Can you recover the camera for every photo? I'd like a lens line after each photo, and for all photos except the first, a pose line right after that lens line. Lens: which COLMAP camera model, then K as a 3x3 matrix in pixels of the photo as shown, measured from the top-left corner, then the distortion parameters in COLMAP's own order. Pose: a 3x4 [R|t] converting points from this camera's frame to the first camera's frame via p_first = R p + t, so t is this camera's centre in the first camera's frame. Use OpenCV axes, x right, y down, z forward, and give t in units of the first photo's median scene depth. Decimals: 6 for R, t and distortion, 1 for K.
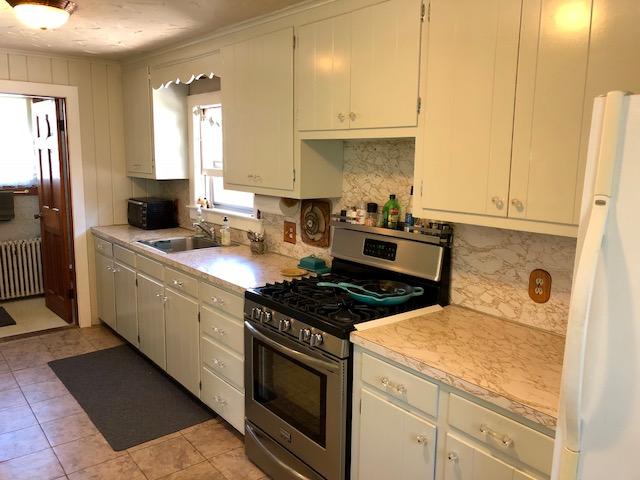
lens RADIAL K [[536.6, 0, 319.9], [0, 536.6, 239.9], [0, 0, 1]] dist [0.040111, -0.037284]
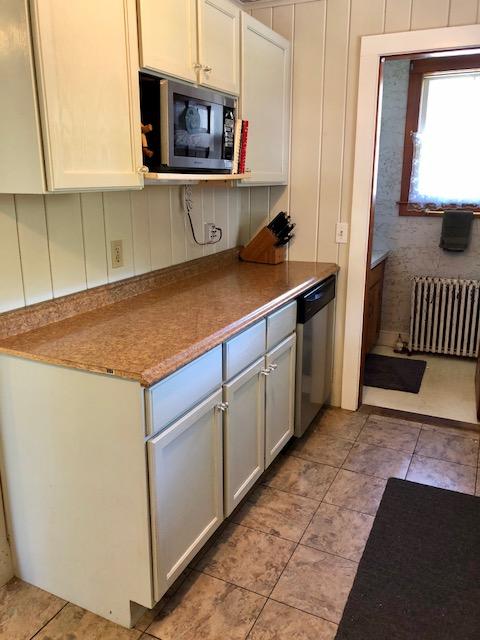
lens RADIAL K [[536.6, 0, 243.4], [0, 536.6, 317.5], [0, 0, 1]] dist [0.040111, -0.037284]
pose [[0.445857, 0.216806, -0.868451, -0.047598], [-0.136280, 0.975354, 0.173529, -0.035338], [0.884669, 0.040983, 0.464414, 0.400567]]
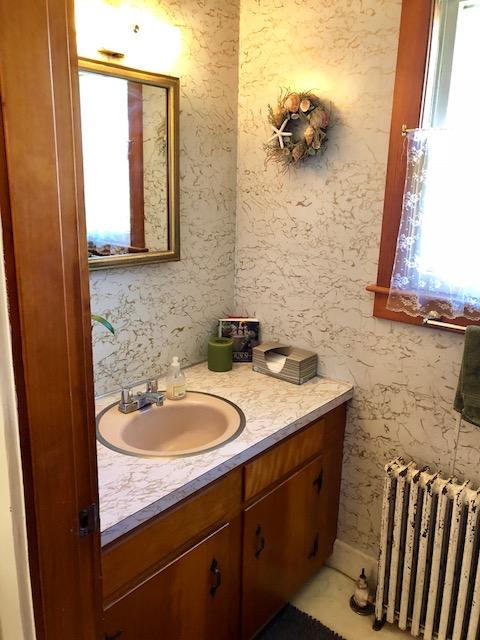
lens RADIAL K [[536.6, 0, 236.2], [0, 536.6, 323.1], [0, 0, 1]] dist [0.040111, -0.037284]
pose [[0.196243, 0.239140, -0.950947, -0.343840], [-0.186296, 0.961234, 0.203282, -0.124177], [0.962695, 0.137265, 0.233186, 0.790188]]
